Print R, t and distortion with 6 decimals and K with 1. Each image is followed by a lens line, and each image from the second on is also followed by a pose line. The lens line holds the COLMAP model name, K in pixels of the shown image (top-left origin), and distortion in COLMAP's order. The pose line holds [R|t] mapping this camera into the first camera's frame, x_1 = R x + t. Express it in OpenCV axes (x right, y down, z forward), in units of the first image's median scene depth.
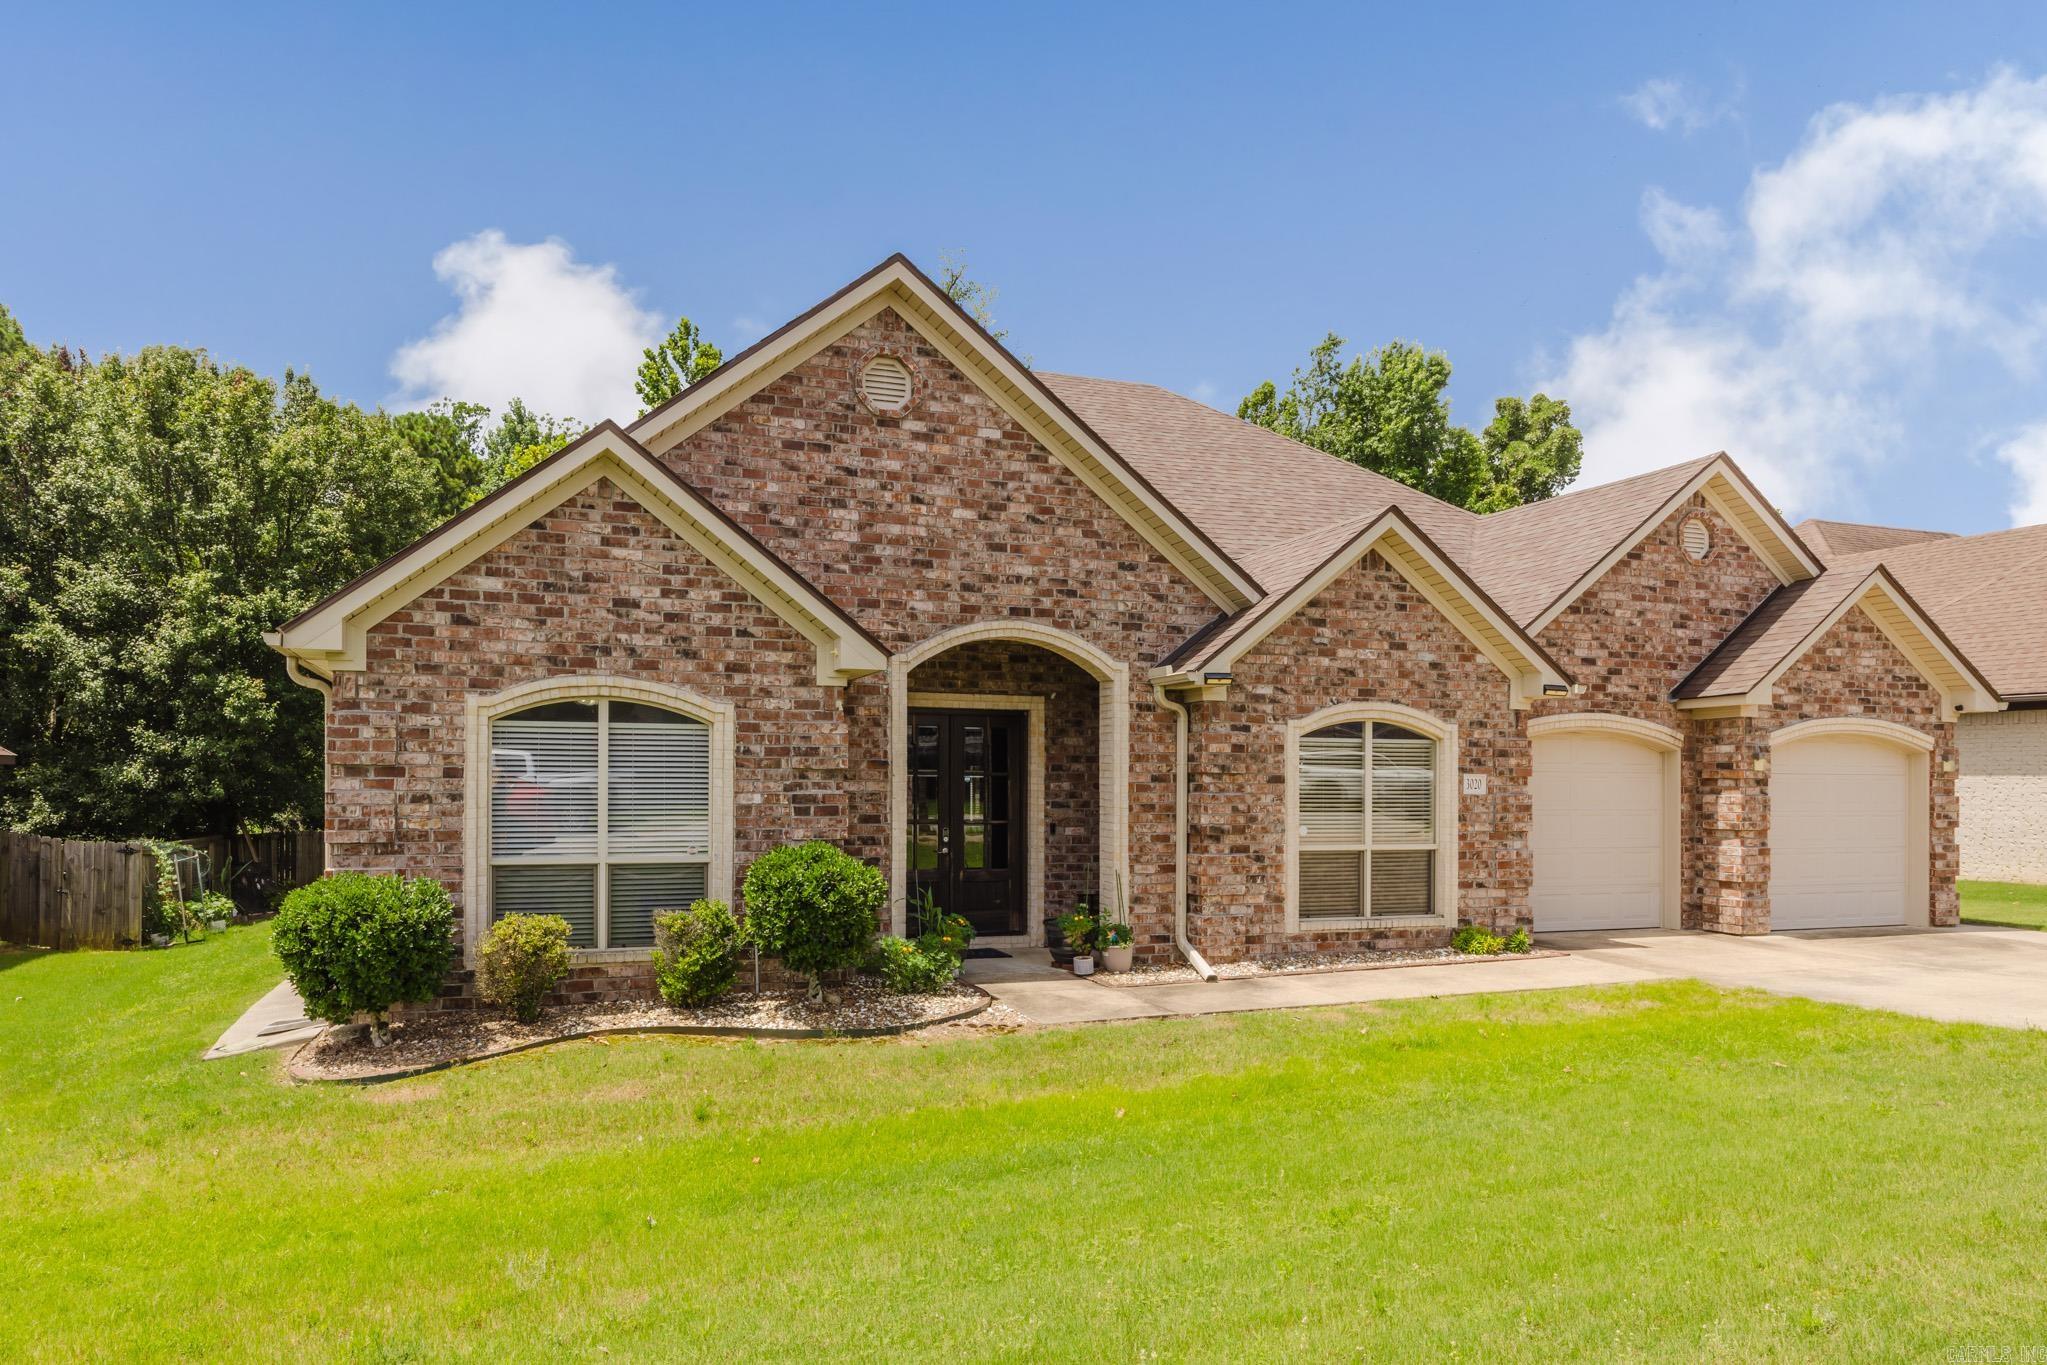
lens RADIAL K [[1113.6, 0, 1025.5], [0, 1113.6, 698.3], [0, 0, 1]] dist [-0.006651, 0.001820]
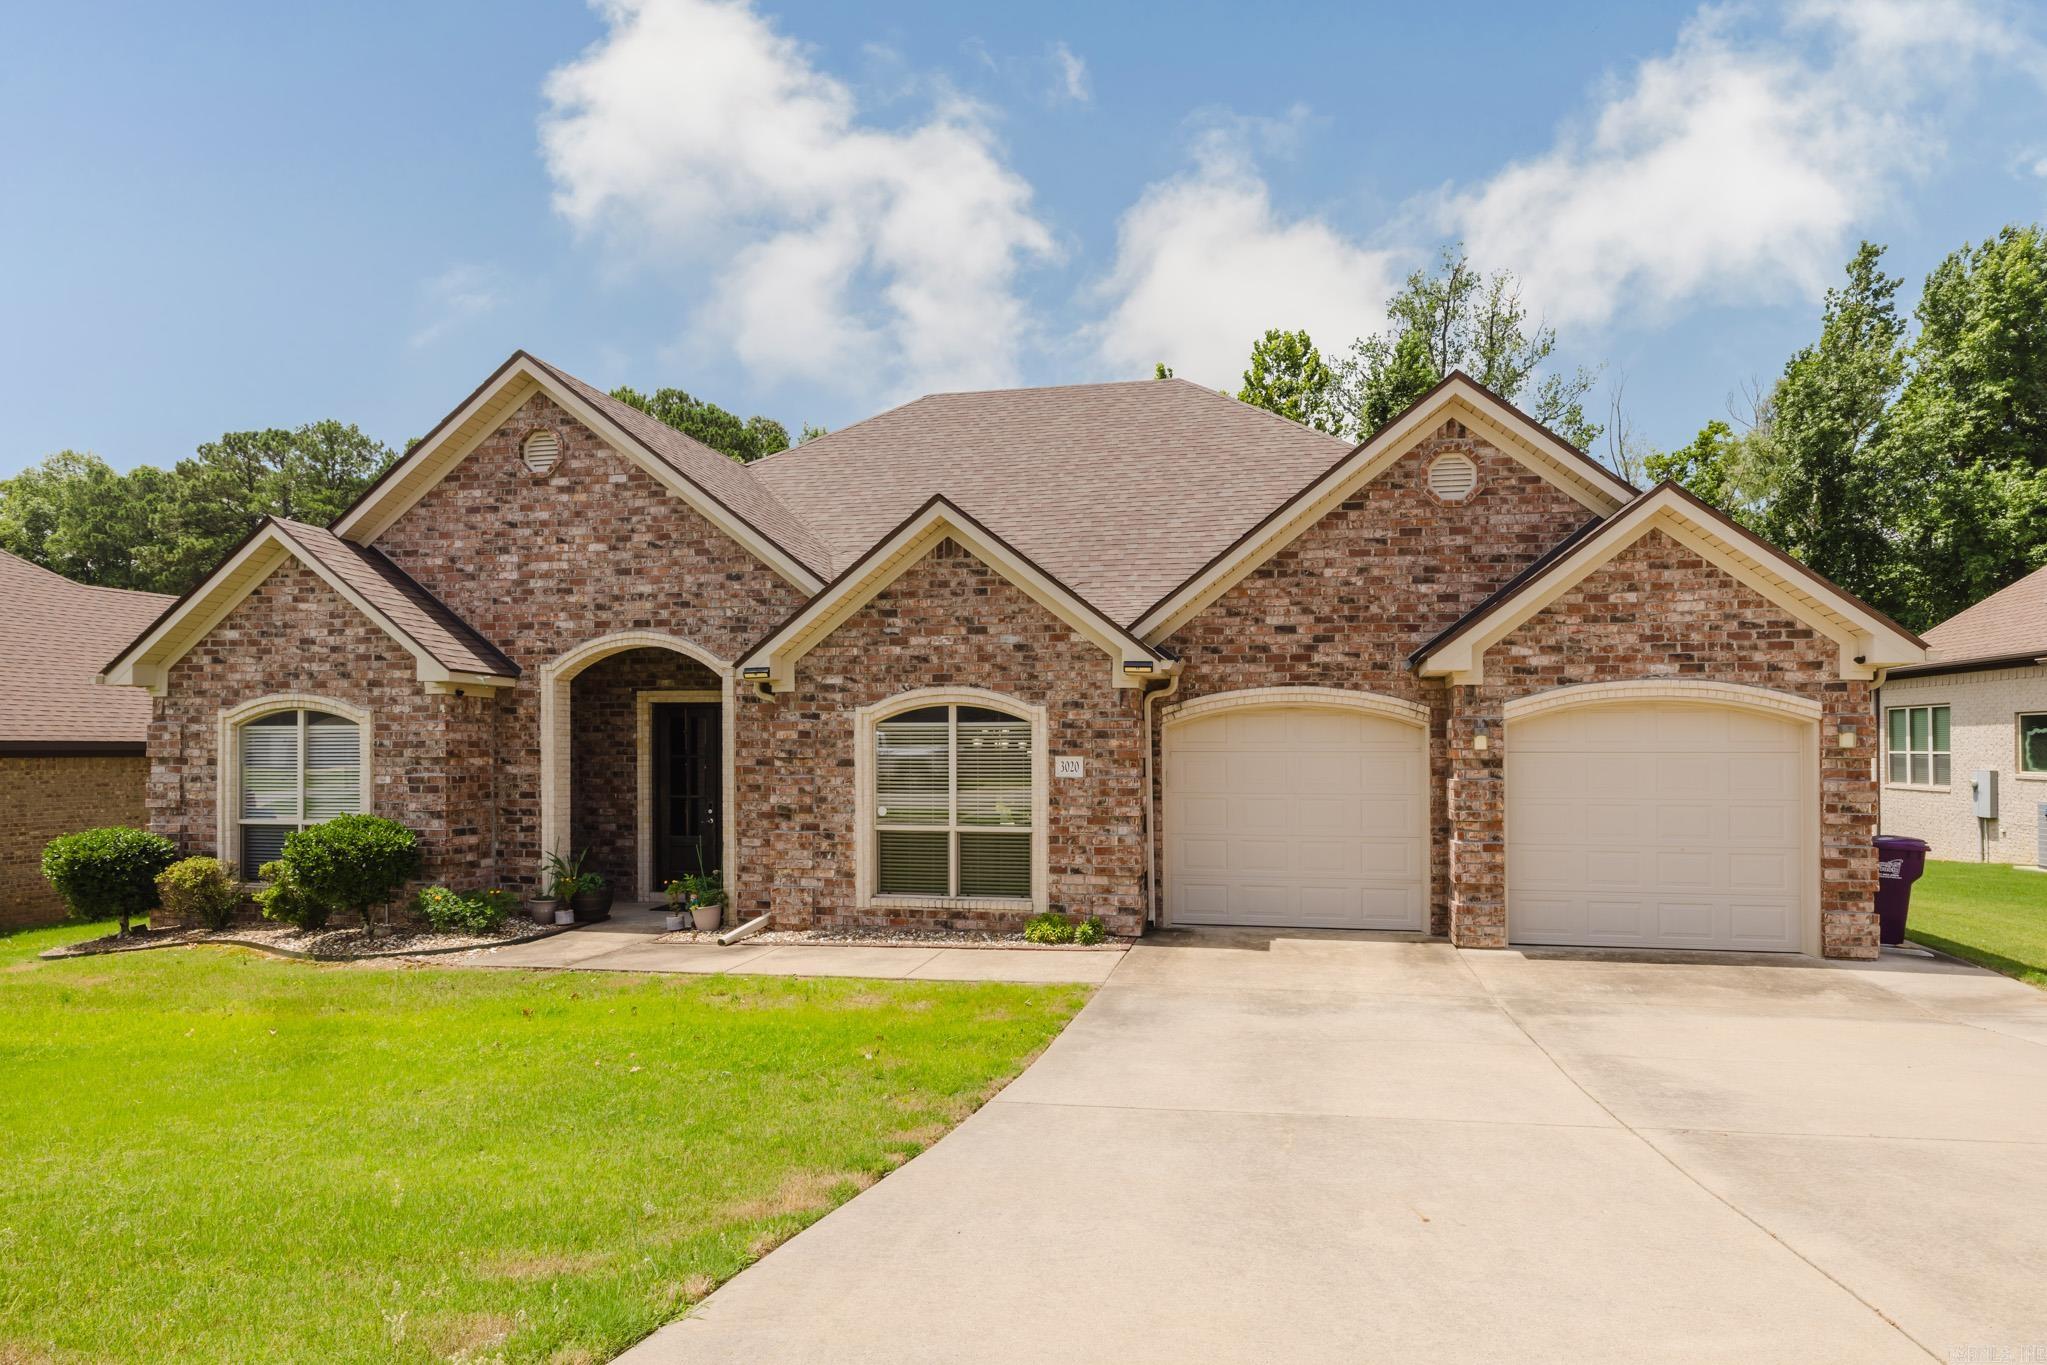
lens RADIAL K [[974.3, 0, 1025.5], [0, 974.3, 677.0], [0, 0, 1]] dist [-0.006212, 0.000415]
pose [[0.895273, -0.039513, -0.443762, 0.809823], [0.038712, 0.999191, -0.010869, 0.007011], [0.443833, -0.007448, 0.896079, 0.238363]]
